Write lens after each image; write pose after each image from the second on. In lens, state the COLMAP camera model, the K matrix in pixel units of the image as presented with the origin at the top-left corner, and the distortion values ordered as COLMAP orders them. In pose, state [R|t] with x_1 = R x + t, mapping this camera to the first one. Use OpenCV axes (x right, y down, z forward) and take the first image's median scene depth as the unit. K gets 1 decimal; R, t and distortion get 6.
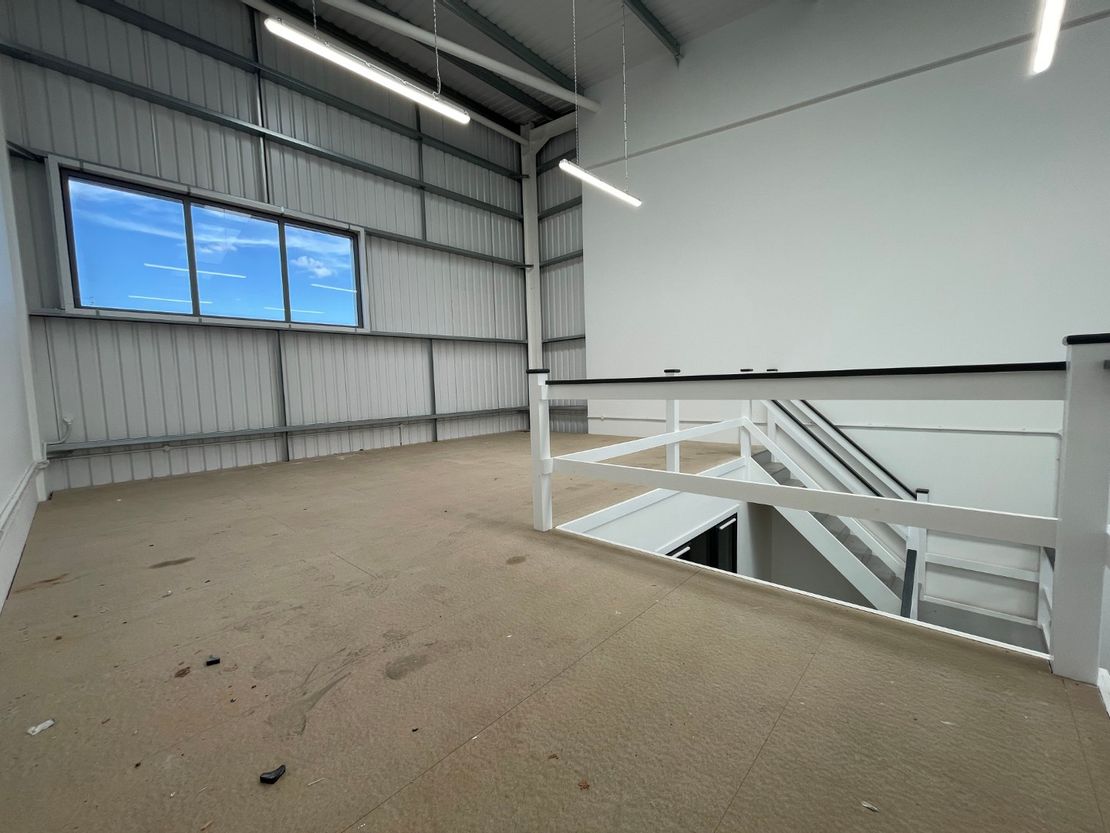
lens RADIAL K [[448.3, 0, 558.4], [0, 448.3, 420.9], [0, 0, 1]] dist [-0.001980, -0.000148]
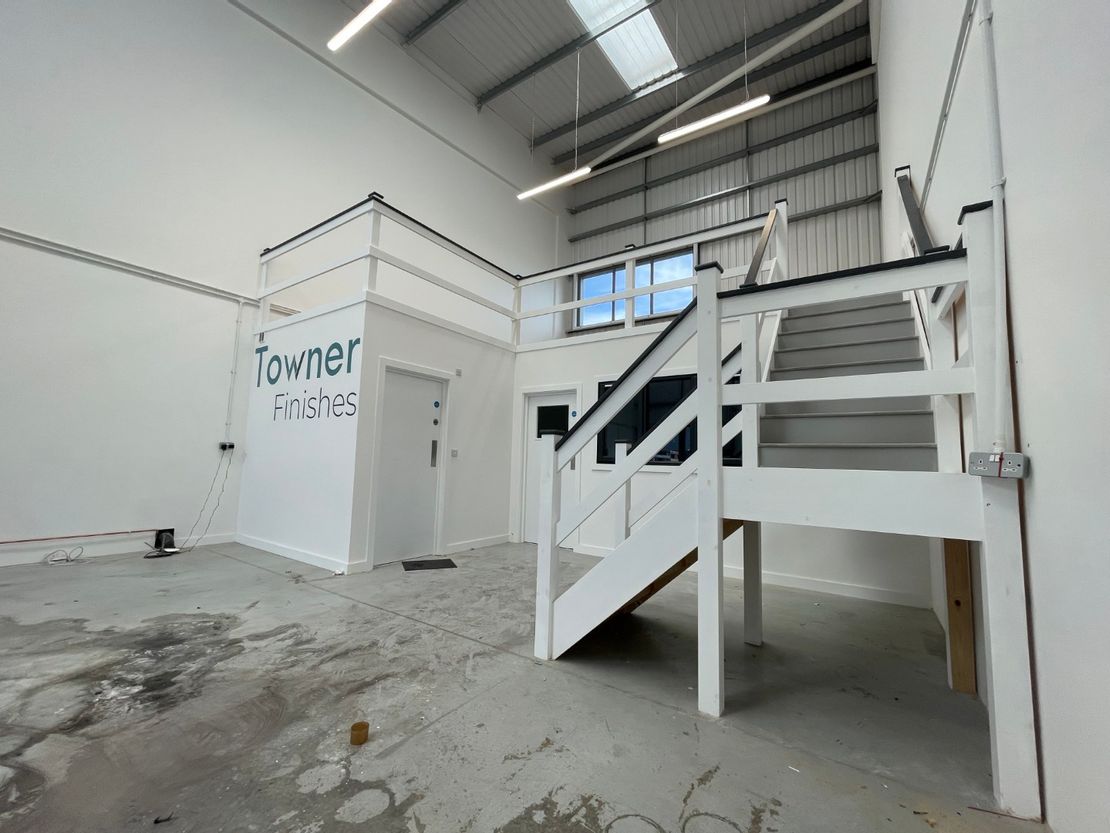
lens RADIAL K [[448.3, 0, 552.9], [0, 448.3, 416.6], [0, 0, 1]] dist [-0.001980, -0.000148]
pose [[0.154193, -0.072095, -0.985407, 0.812298], [-0.112395, 0.989581, -0.089987, 0.292466], [0.981627, 0.124630, 0.144483, 0.362213]]
